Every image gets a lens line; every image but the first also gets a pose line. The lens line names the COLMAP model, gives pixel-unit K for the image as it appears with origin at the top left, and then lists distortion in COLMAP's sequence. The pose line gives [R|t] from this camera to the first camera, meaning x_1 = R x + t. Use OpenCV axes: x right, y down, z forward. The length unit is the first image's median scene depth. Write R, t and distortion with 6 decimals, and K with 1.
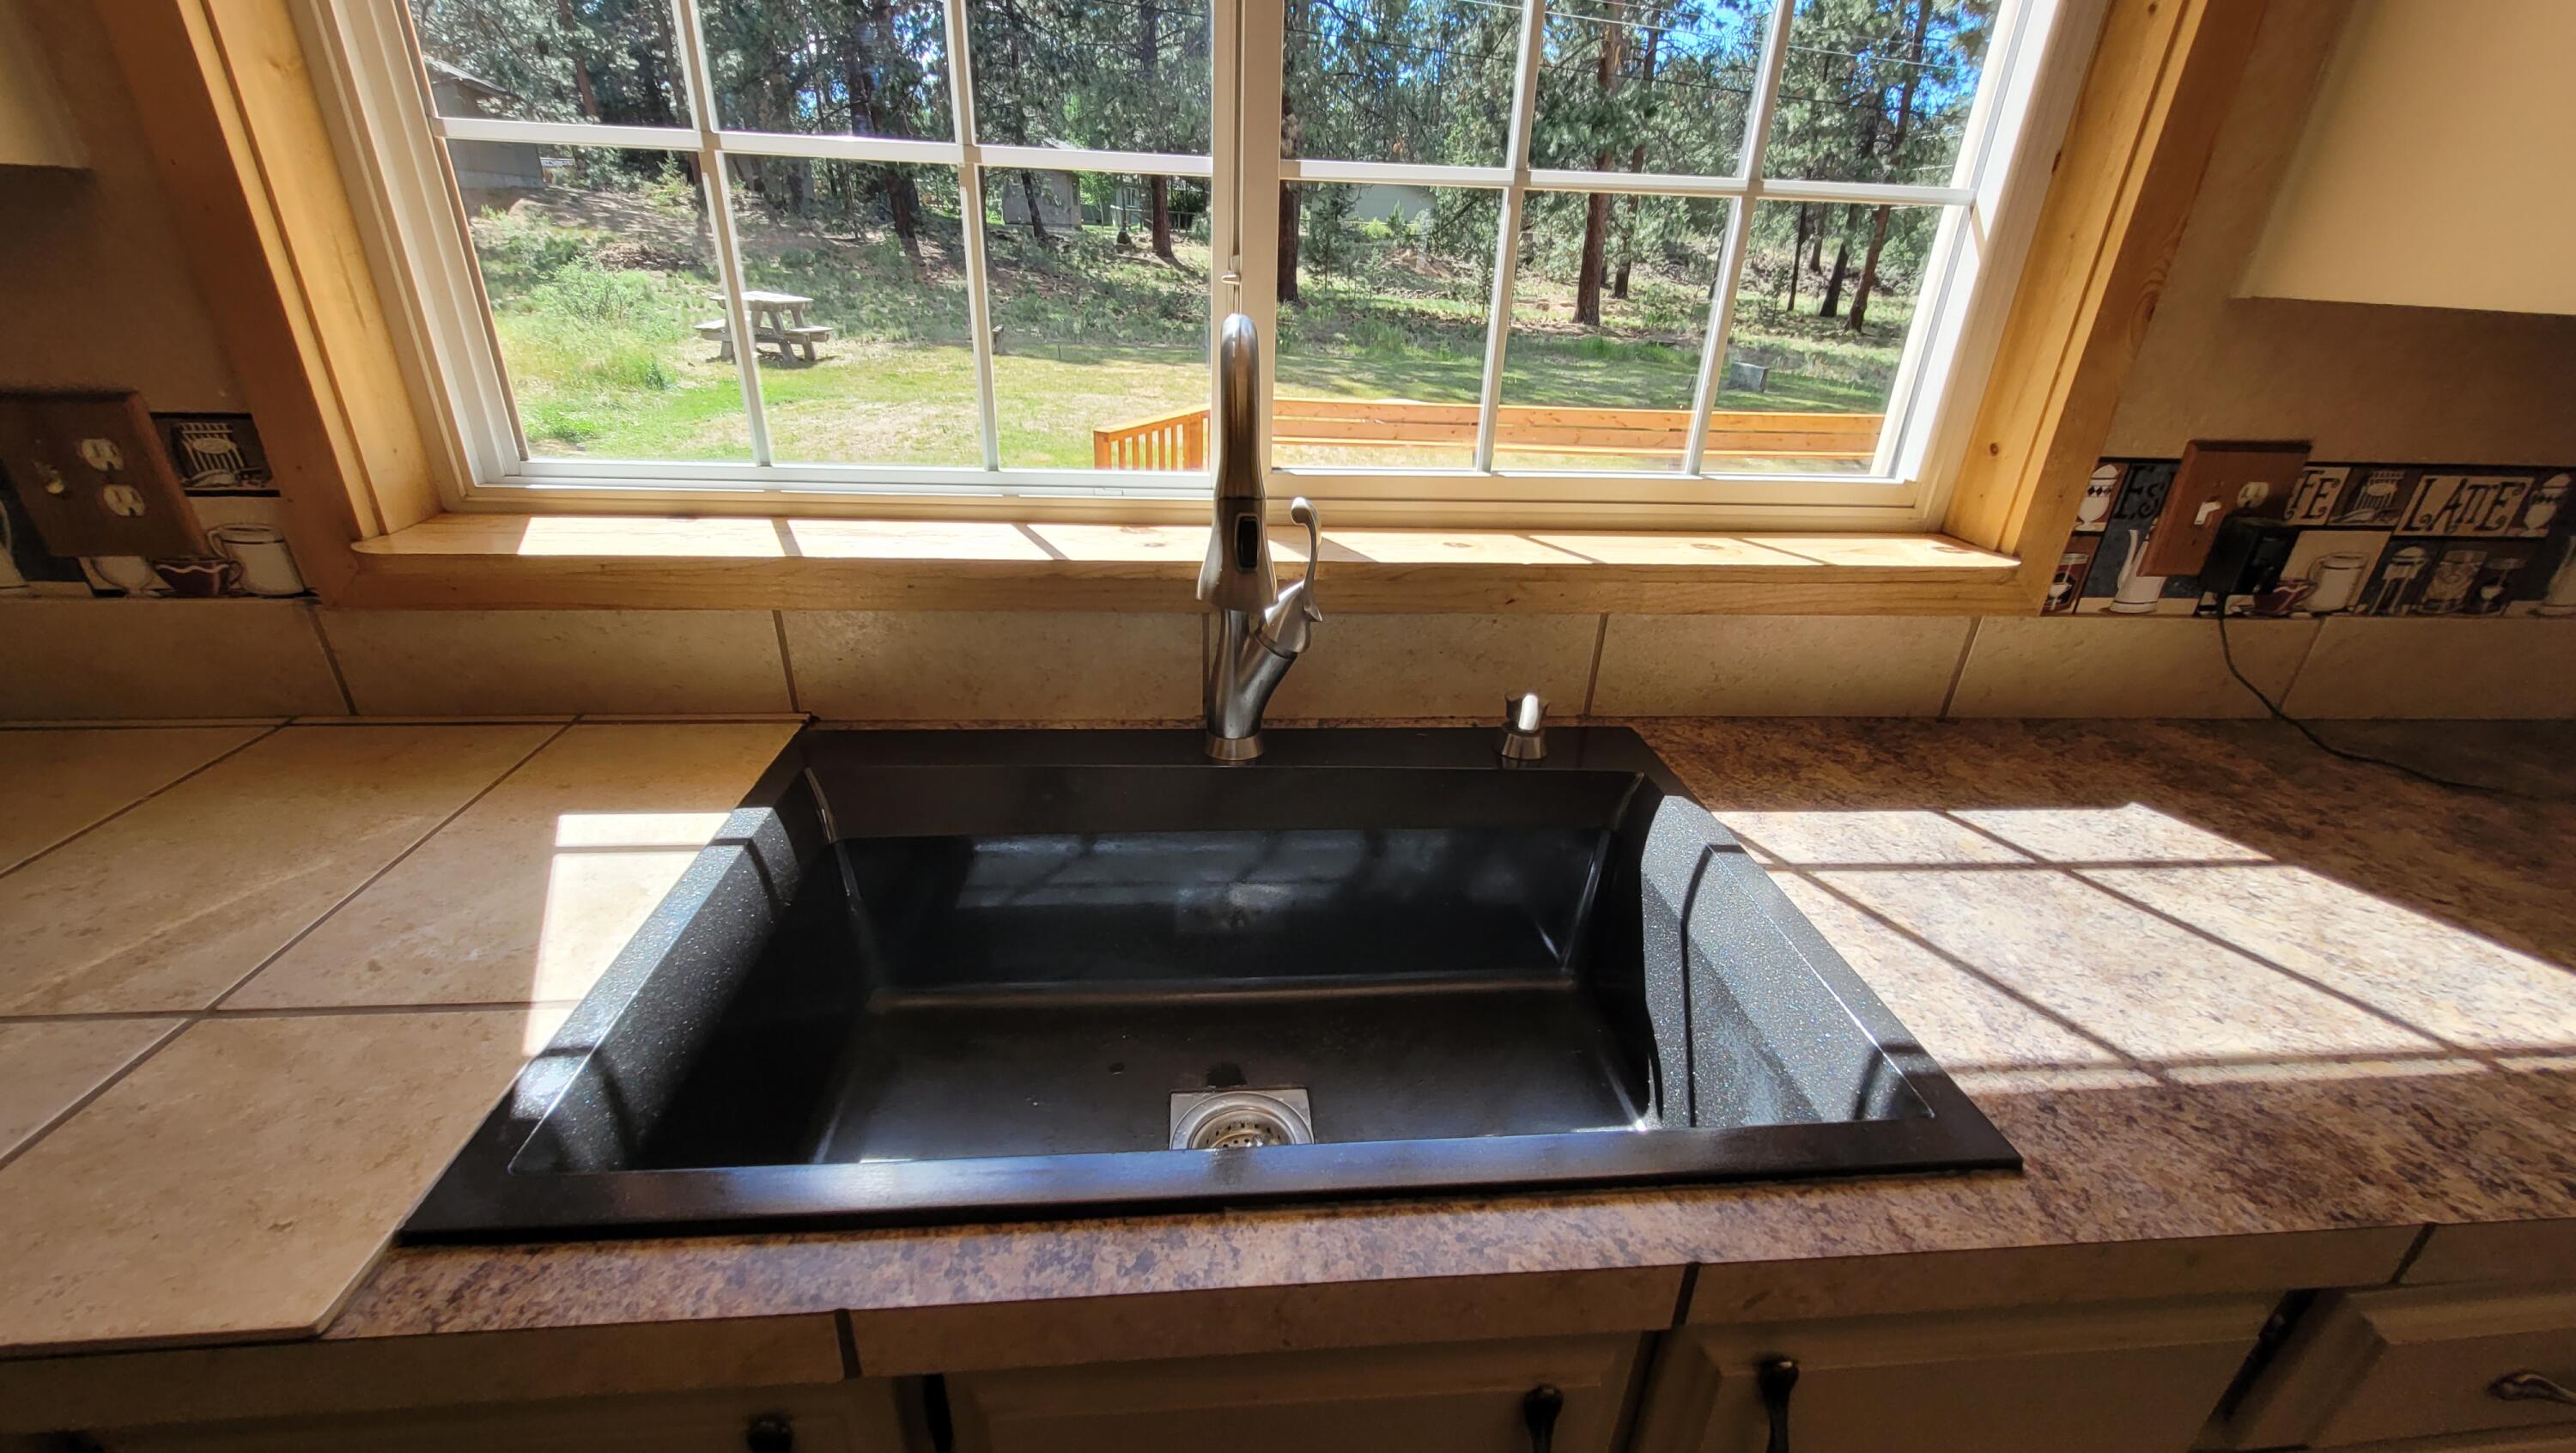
lens RADIAL K [[1011.2, 0, 1288.0], [0, 1011.2, 726.5], [0, 0, 1]] dist [0.000935, 0.000144]
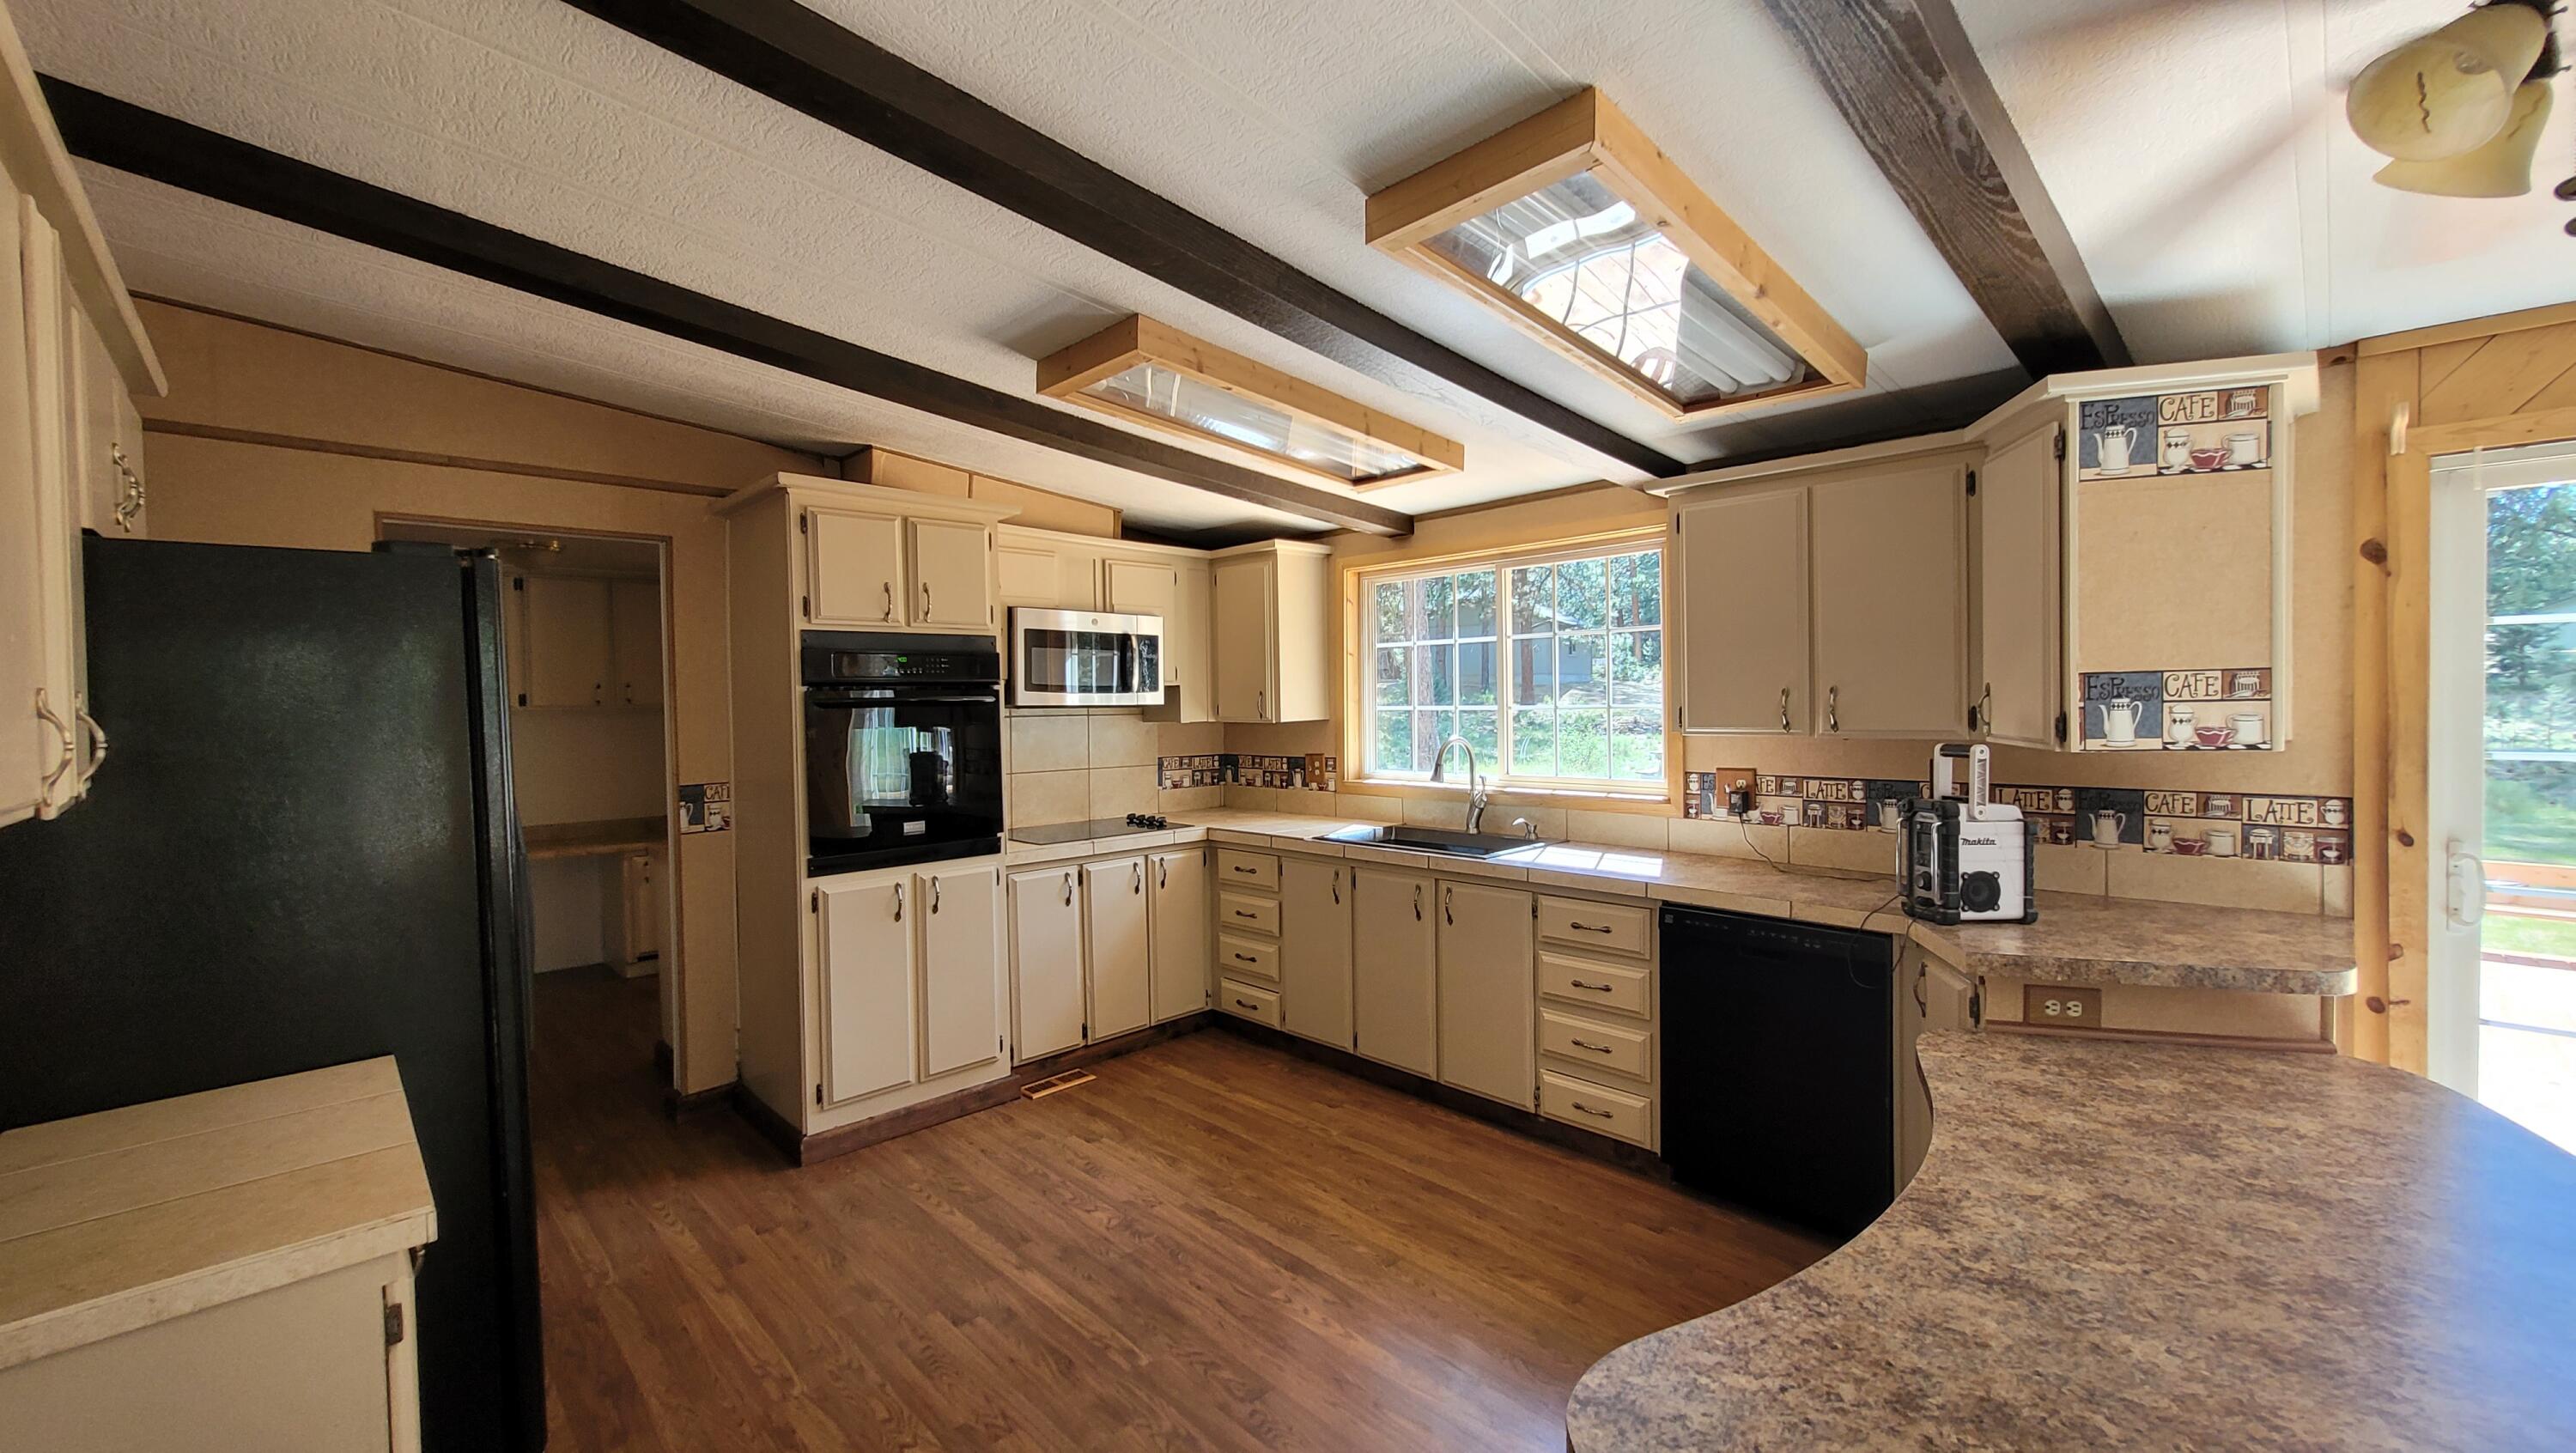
lens RADIAL K [[1011.2, 0, 1288.0], [0, 1011.2, 726.5], [0, 0, 1]] dist [0.000935, 0.000144]
pose [[0.633301, -0.027415, -0.773420, 2.480804], [-0.296648, 0.914440, -0.275318, 0.912937], [0.714793, 0.403793, 0.570983, -1.944048]]
